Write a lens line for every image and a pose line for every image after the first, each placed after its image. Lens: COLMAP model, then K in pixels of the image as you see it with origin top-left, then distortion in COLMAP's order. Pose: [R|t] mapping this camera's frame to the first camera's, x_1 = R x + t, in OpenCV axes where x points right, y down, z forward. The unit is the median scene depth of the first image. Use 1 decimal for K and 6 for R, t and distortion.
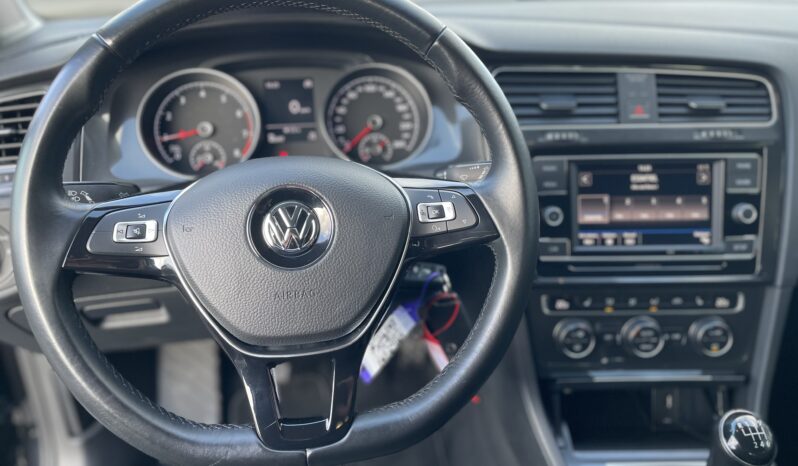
lens RADIAL K [[591.8, 0, 404.9], [0, 591.8, 225.5], [0, 0, 1]] dist [0.008191, -0.024840]
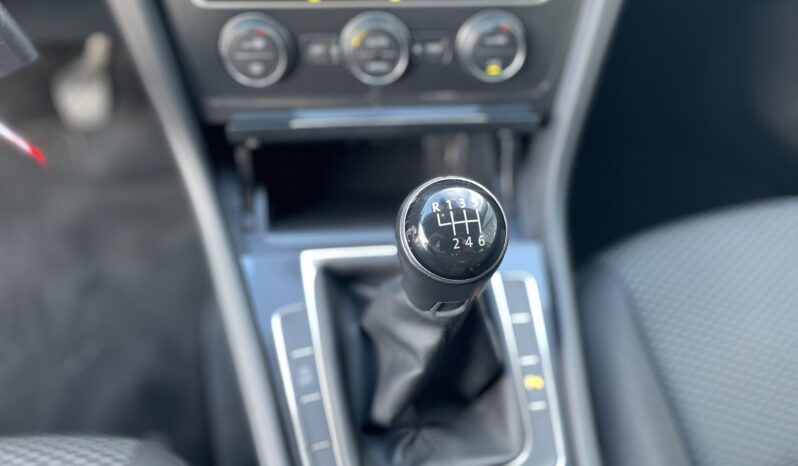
lens RADIAL K [[591.8, 0, 398.6], [0, 591.8, 235.6], [0, 0, 1]] dist [0.008191, -0.024840]
pose [[0.993925, -0.033246, 0.104916, 0.361872], [-0.013394, 0.909658, 0.415142, 0.114771], [-0.109239, -0.414025, 0.903687, 0.405474]]
